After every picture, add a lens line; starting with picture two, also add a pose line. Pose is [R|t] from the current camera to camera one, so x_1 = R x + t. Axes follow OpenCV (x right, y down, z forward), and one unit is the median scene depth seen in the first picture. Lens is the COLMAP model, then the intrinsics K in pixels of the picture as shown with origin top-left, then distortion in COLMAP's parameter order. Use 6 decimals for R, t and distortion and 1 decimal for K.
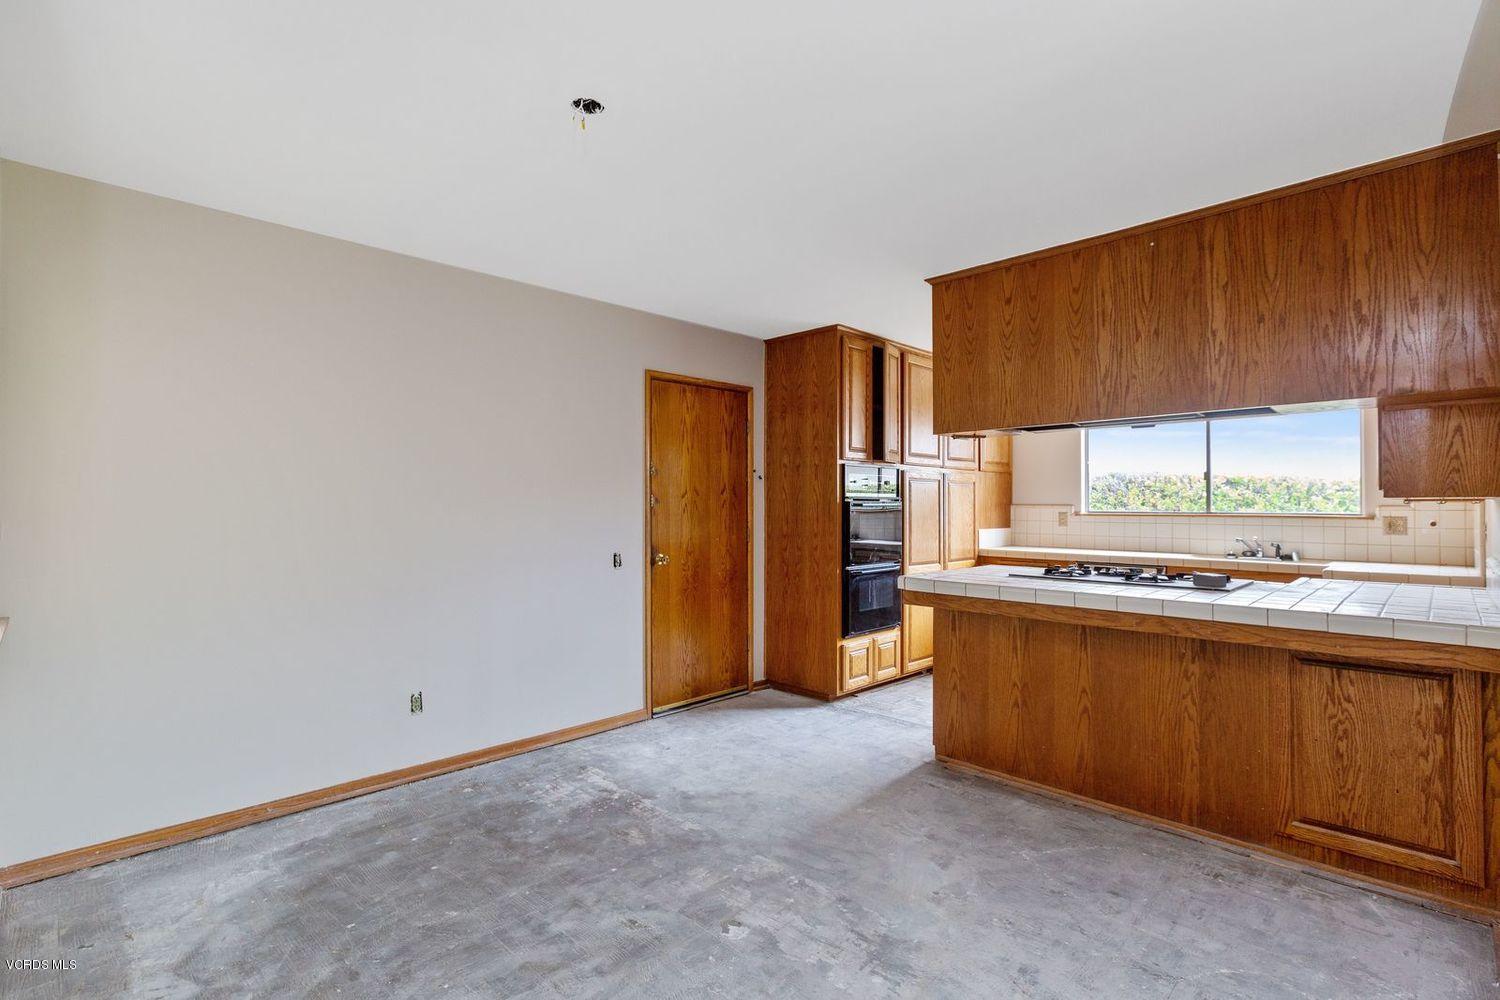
lens RADIAL K [[707.5, 0, 750.5], [0, 707.5, 495.8], [0, 0, 1]] dist [-0.004939, -0.001365]
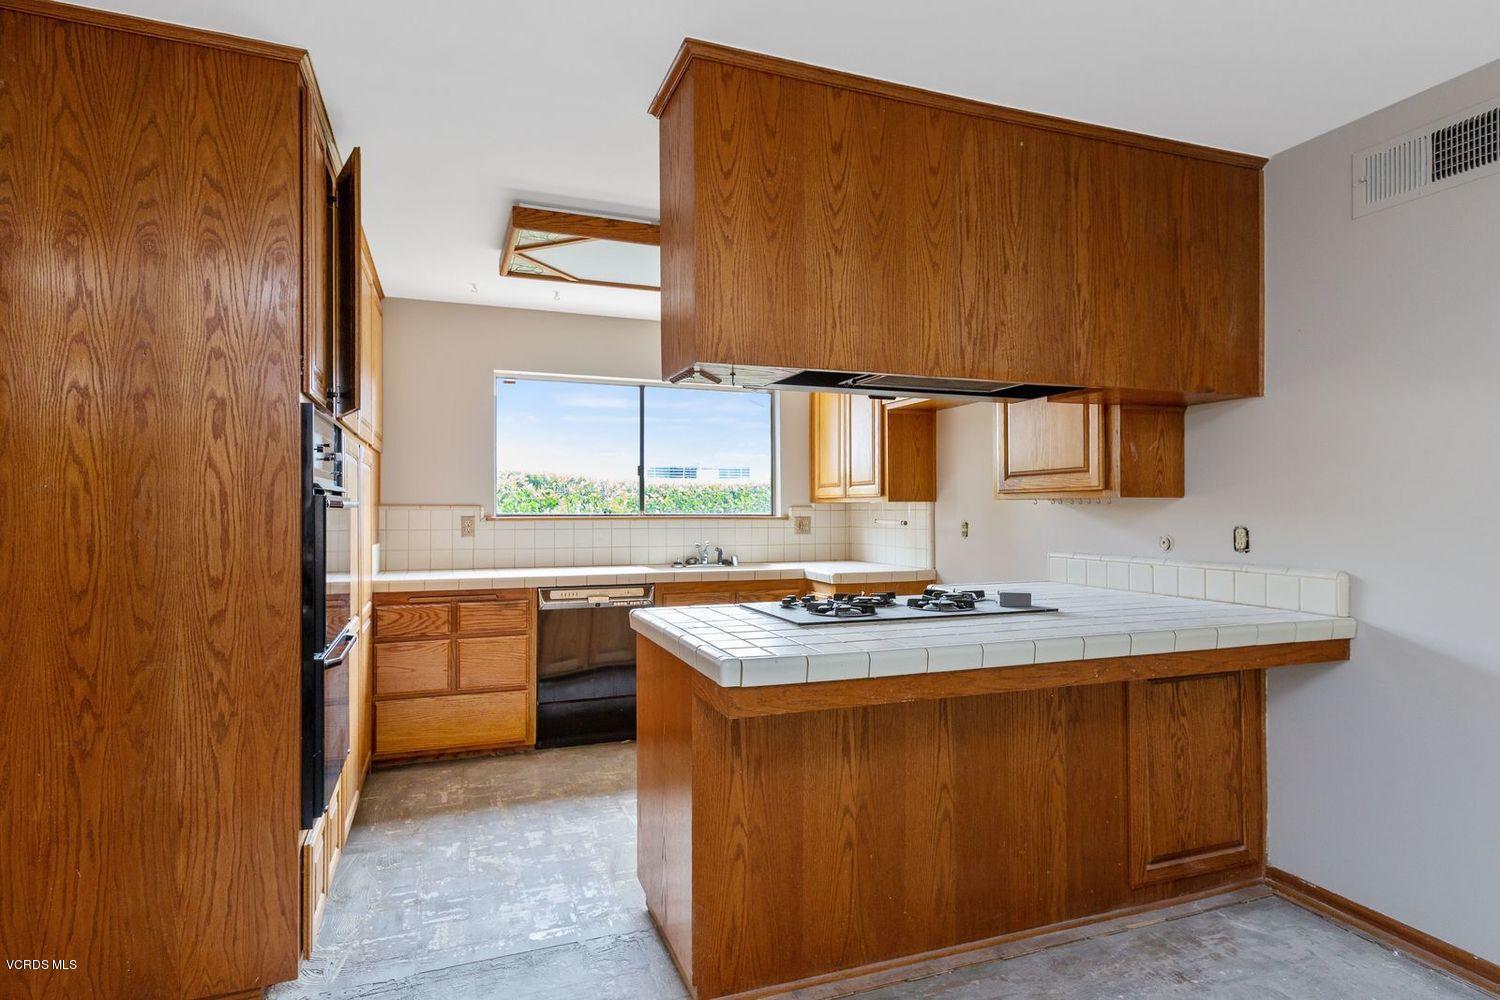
lens RADIAL K [[796.9, 0, 751.5], [0, 796.9, 510.1], [0, 0, 1]] dist [0.010924, 0.000884]
pose [[0.408337, -0.003985, 0.912823, -0.274090], [-0.012093, 0.999879, 0.009775, 0.013119], [-0.912751, -0.015030, 0.408239, 0.850751]]
